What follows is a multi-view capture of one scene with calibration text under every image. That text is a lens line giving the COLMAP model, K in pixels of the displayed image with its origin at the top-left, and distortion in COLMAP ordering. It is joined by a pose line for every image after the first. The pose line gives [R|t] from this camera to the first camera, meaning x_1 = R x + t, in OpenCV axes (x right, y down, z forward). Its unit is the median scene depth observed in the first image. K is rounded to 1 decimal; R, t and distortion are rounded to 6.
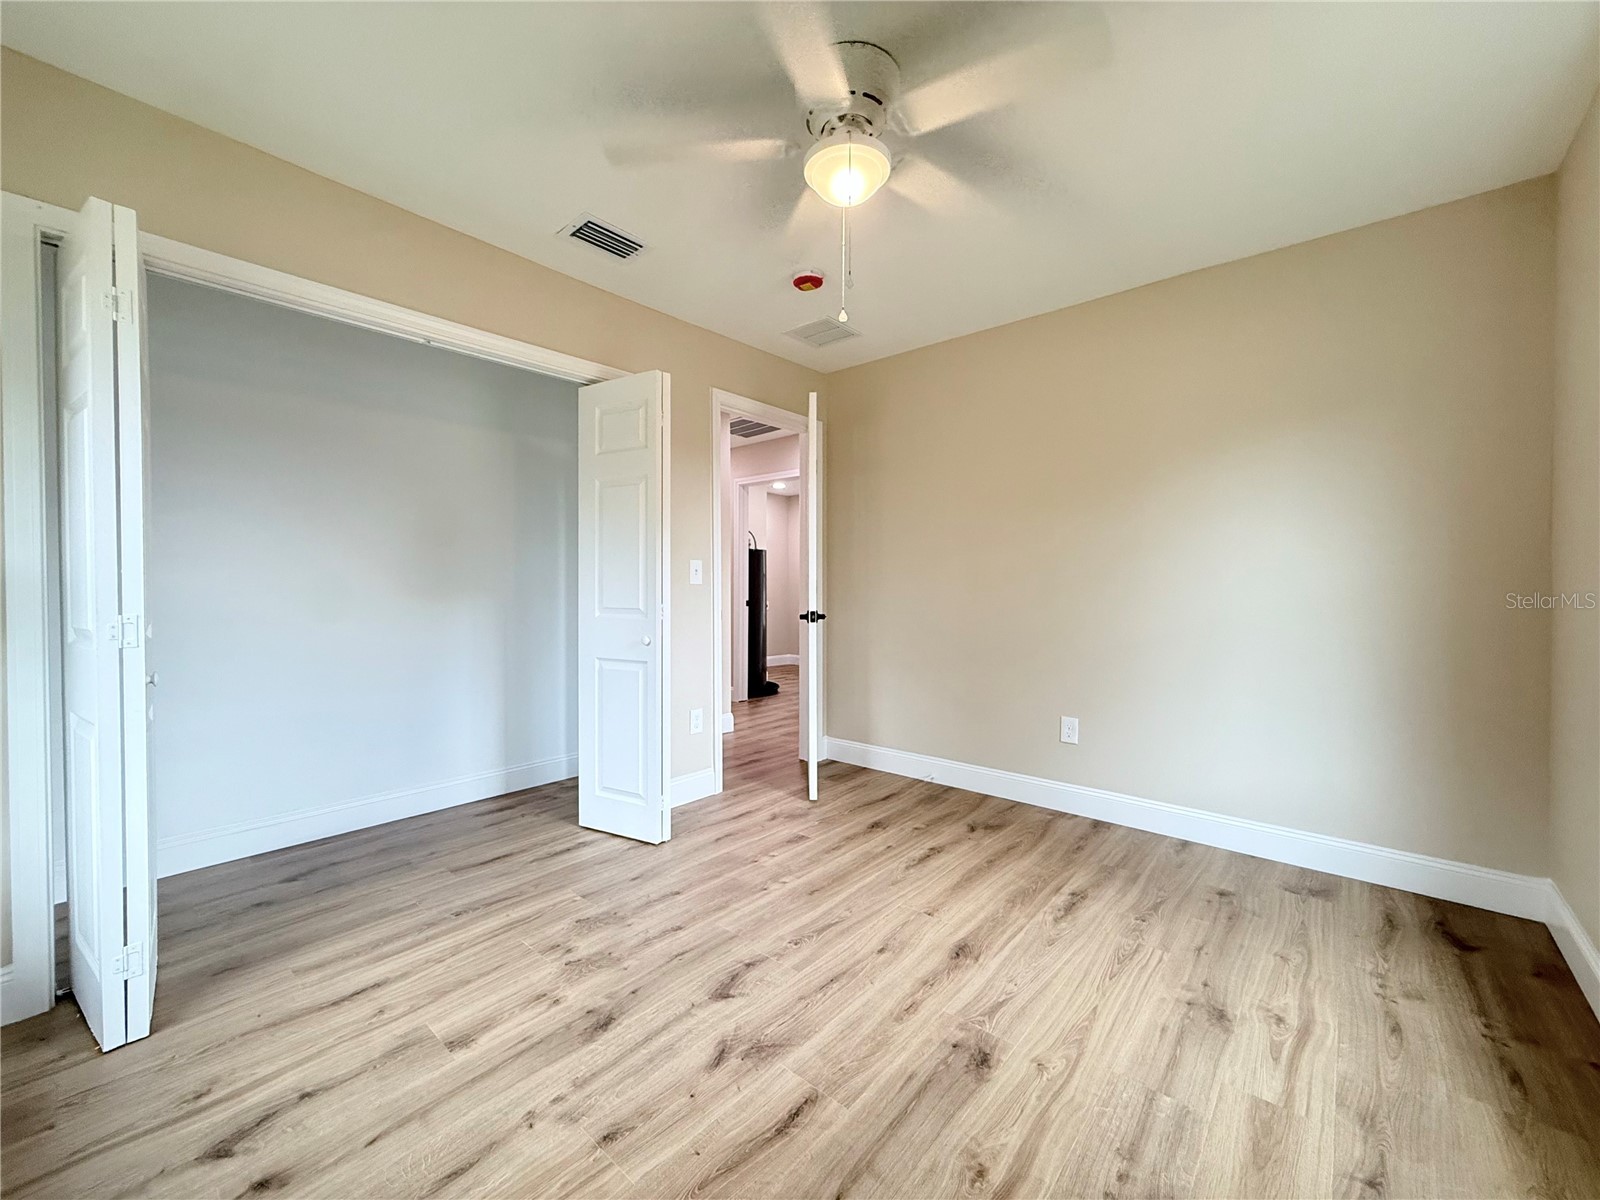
lens RADIAL K [[637.6, 0, 795.5], [0, 637.6, 599.3], [0, 0, 1]] dist [0.000176, 0.000104]
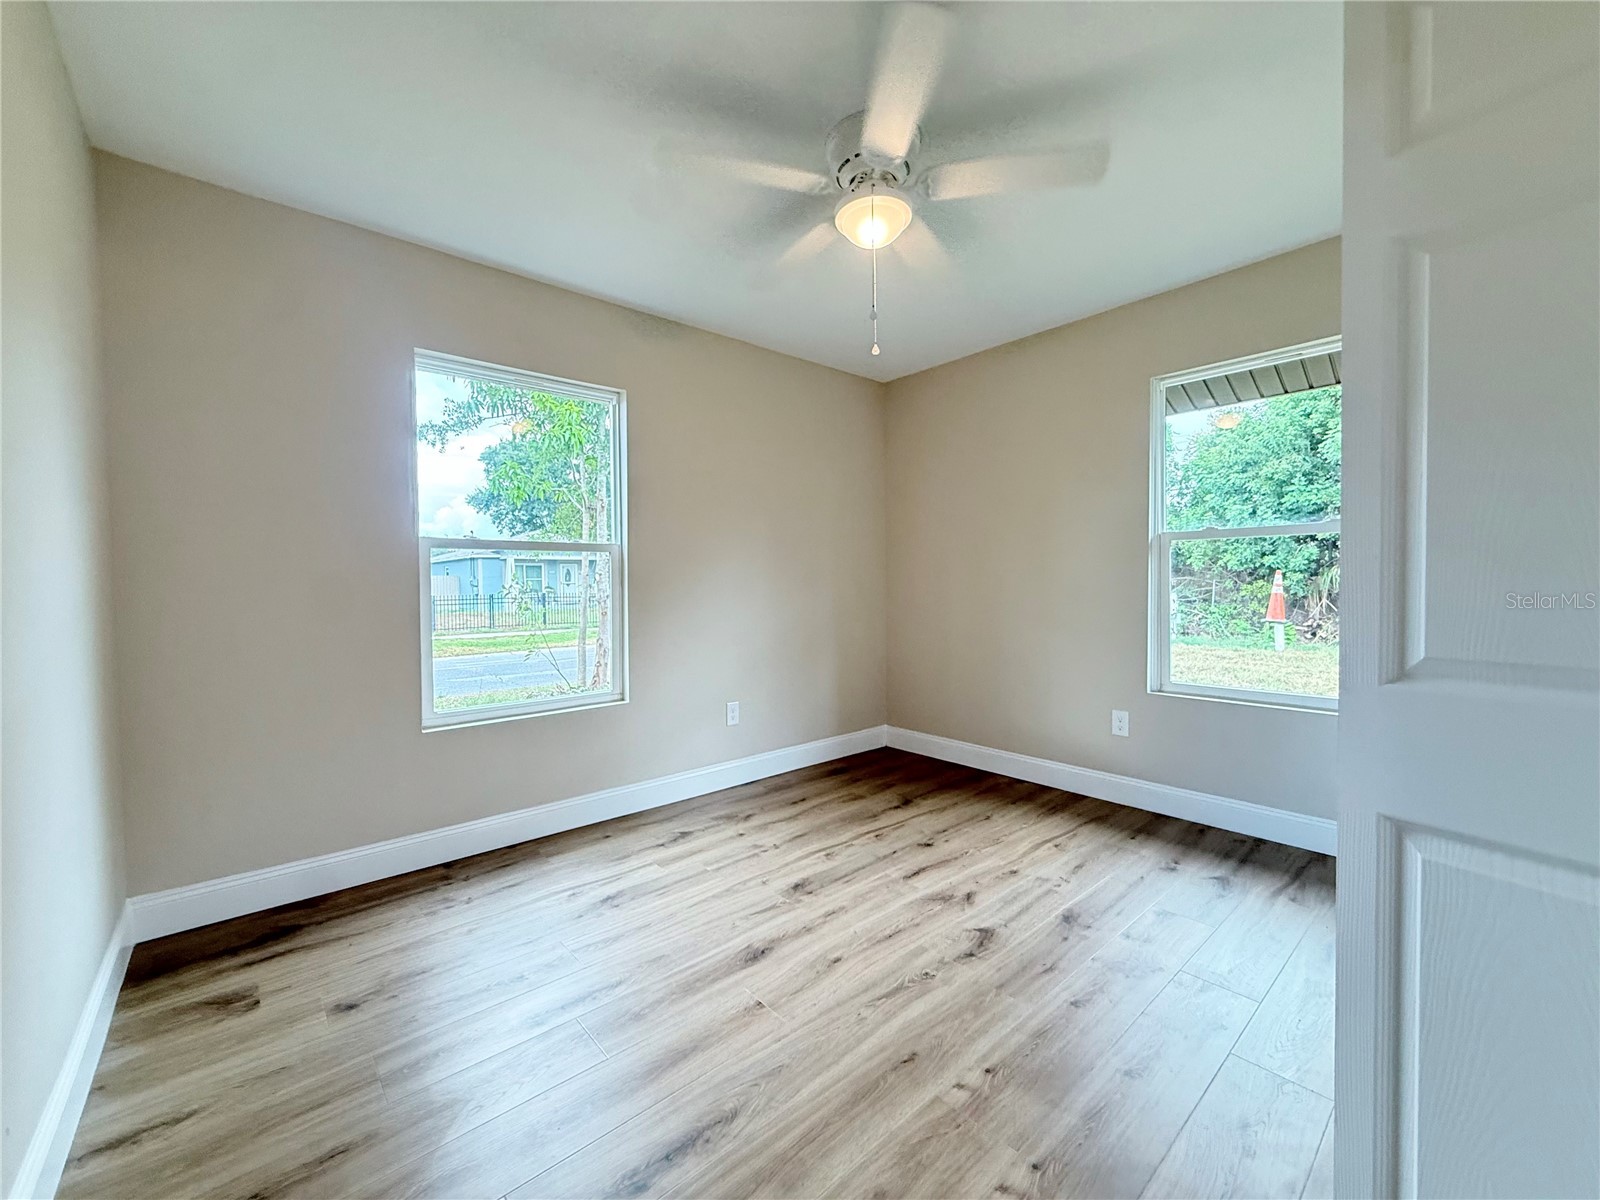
lens RADIAL K [[637.6, 0, 795.5], [0, 637.6, 599.3], [0, 0, 1]] dist [0.000176, 0.000104]
pose [[-0.991003, 0.005040, 0.133744, 0.073074], [0.011392, 0.998841, 0.046772, -0.055051], [-0.133353, 0.047874, -0.989912, 2.205173]]
